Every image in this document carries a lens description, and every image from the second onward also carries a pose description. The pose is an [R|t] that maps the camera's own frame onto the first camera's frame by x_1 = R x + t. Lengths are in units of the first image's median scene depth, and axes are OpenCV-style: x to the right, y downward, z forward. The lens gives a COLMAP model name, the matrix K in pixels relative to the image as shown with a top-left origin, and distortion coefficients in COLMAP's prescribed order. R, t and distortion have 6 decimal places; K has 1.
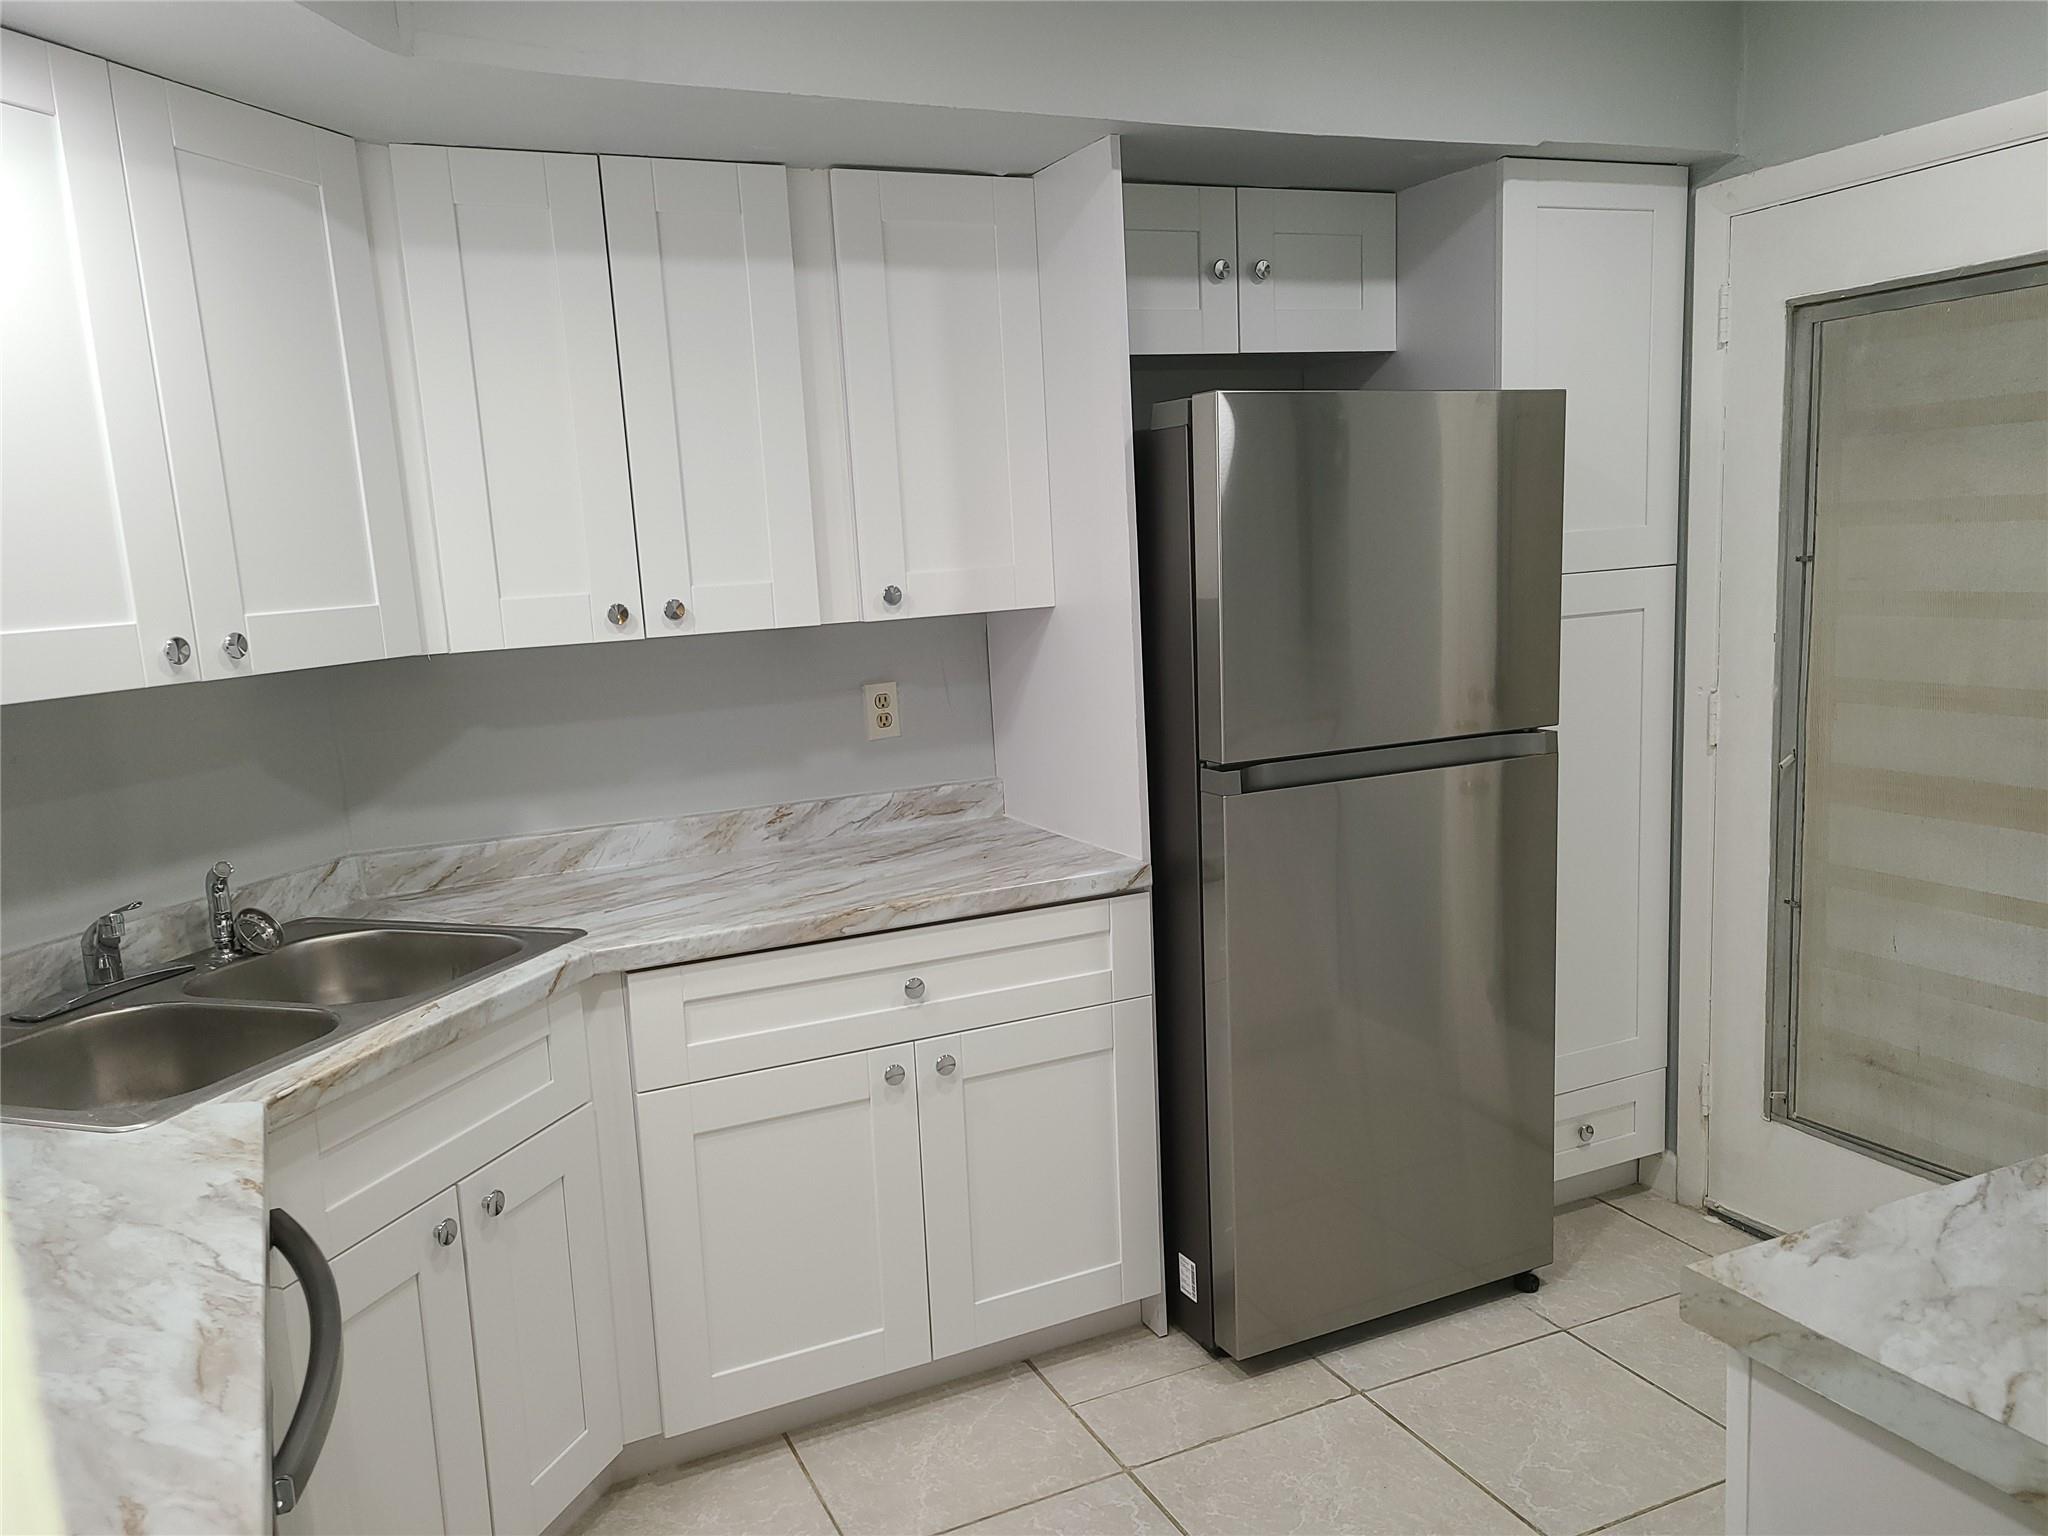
lens RADIAL K [[1541.0, 0, 1025.1], [0, 1541.0, 797.5], [0, 0, 1]] dist [0.059822, -0.038261]
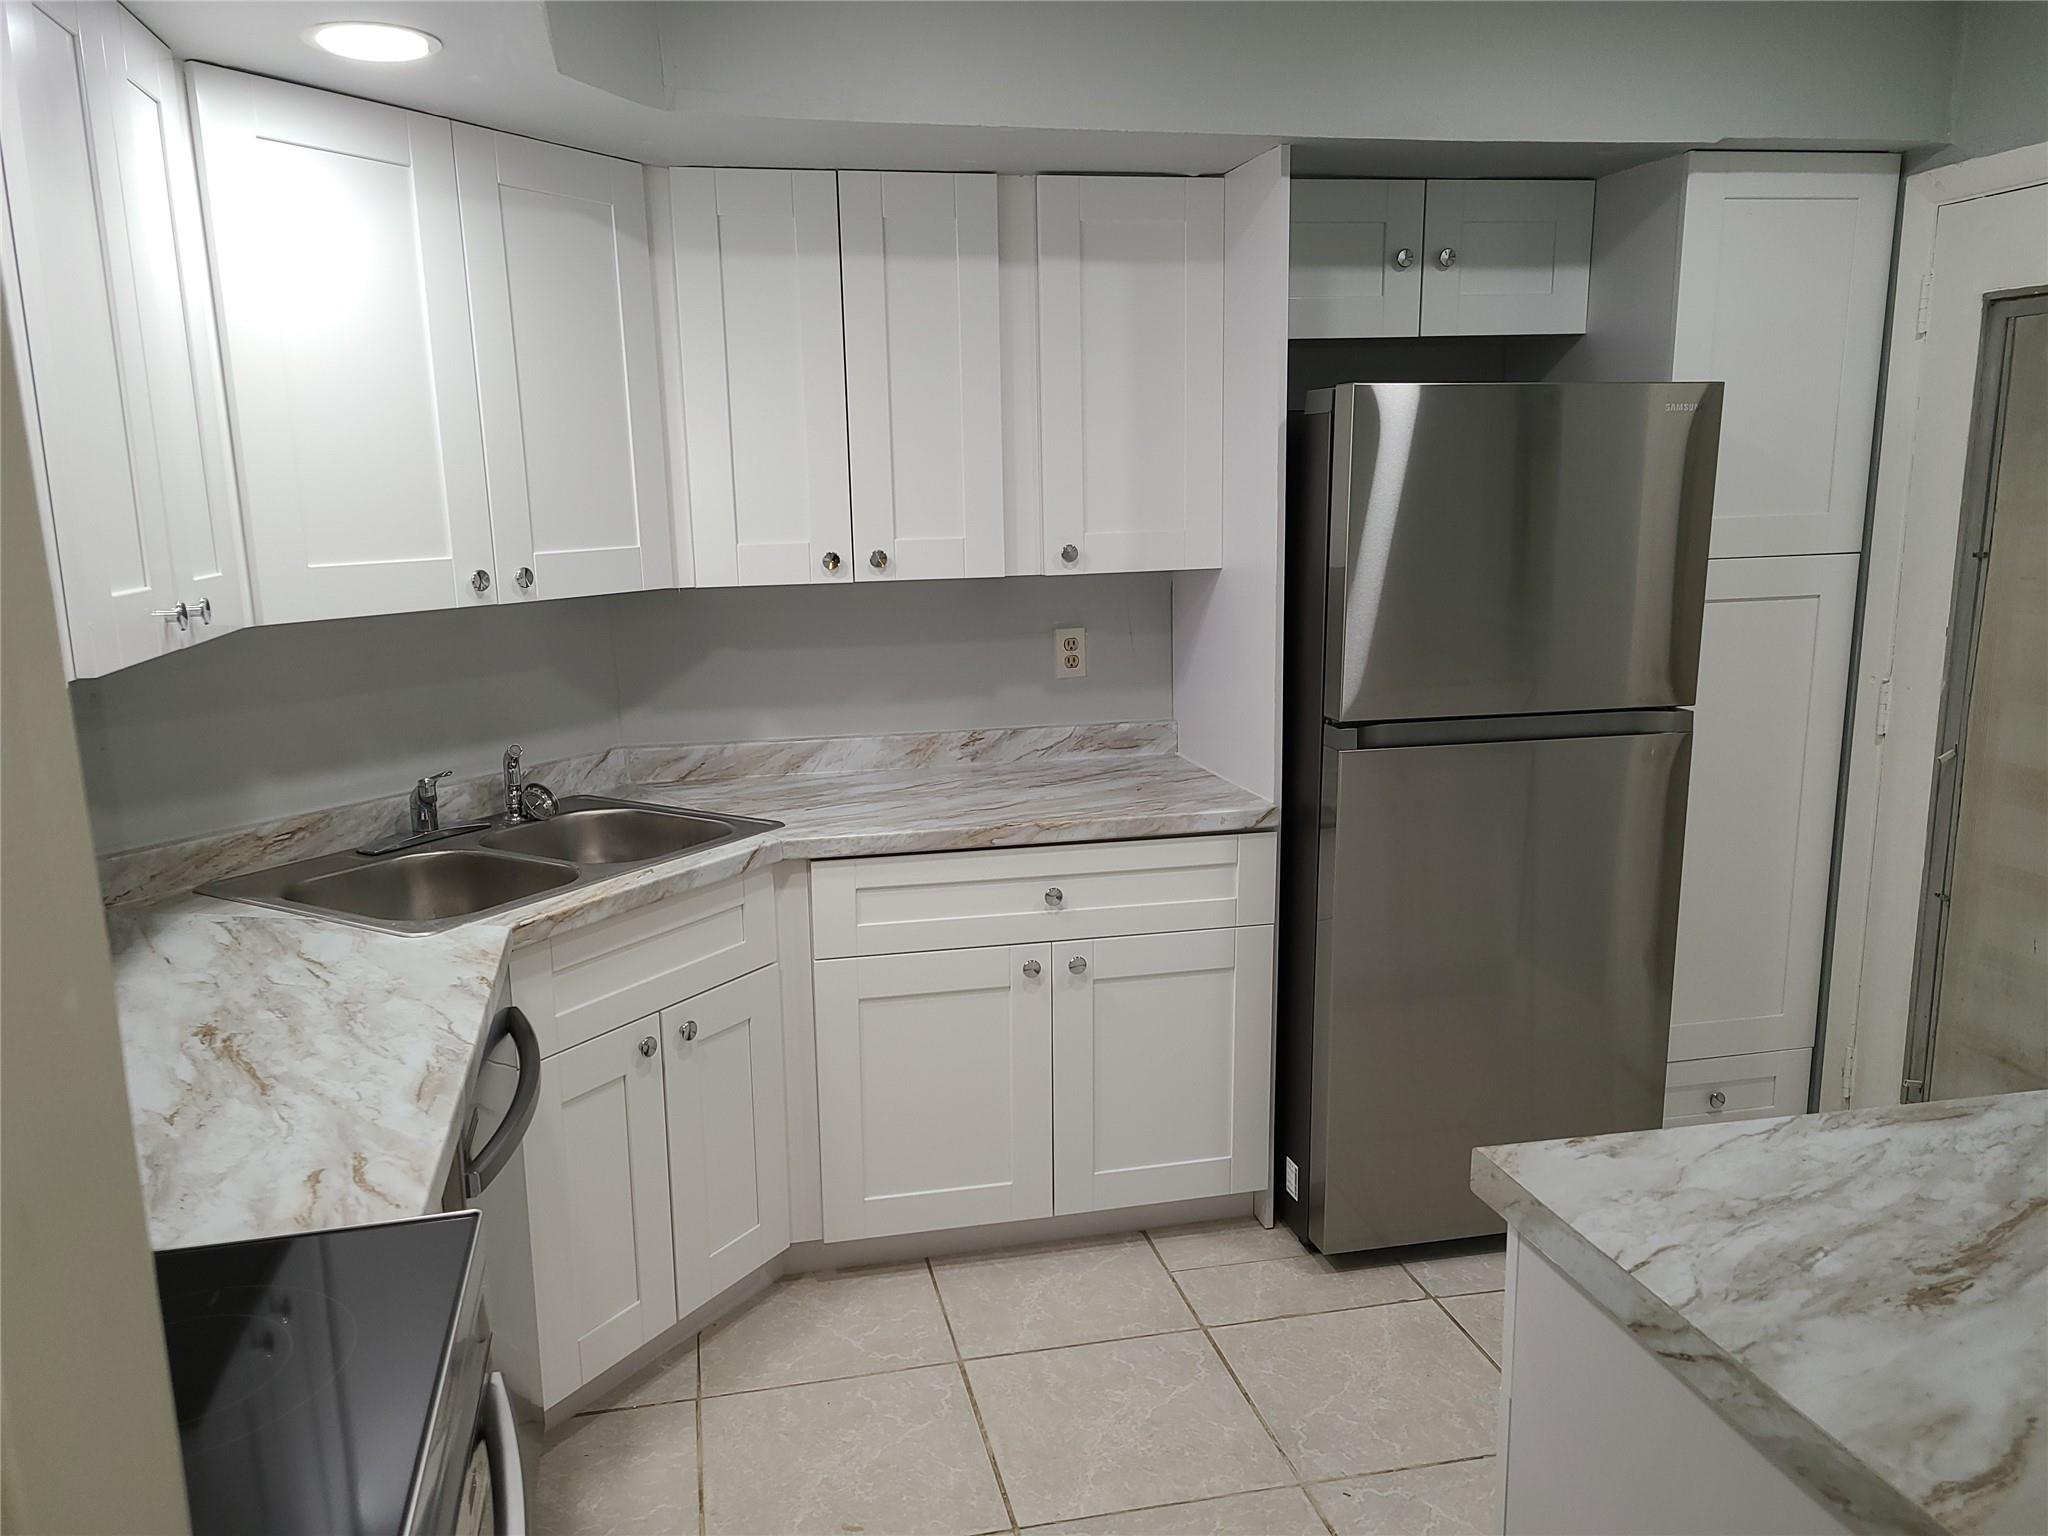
lens RADIAL K [[1537.7, 0, 1016.1], [0, 1537.7, 794.6], [0, 0, 1]] dist [0.059536, -0.034401]
pose [[0.975141, 0.078187, -0.207333, 0.129608], [-0.068852, 0.996277, 0.051876, -0.010495], [0.210618, -0.036311, 0.976894, -0.127687]]
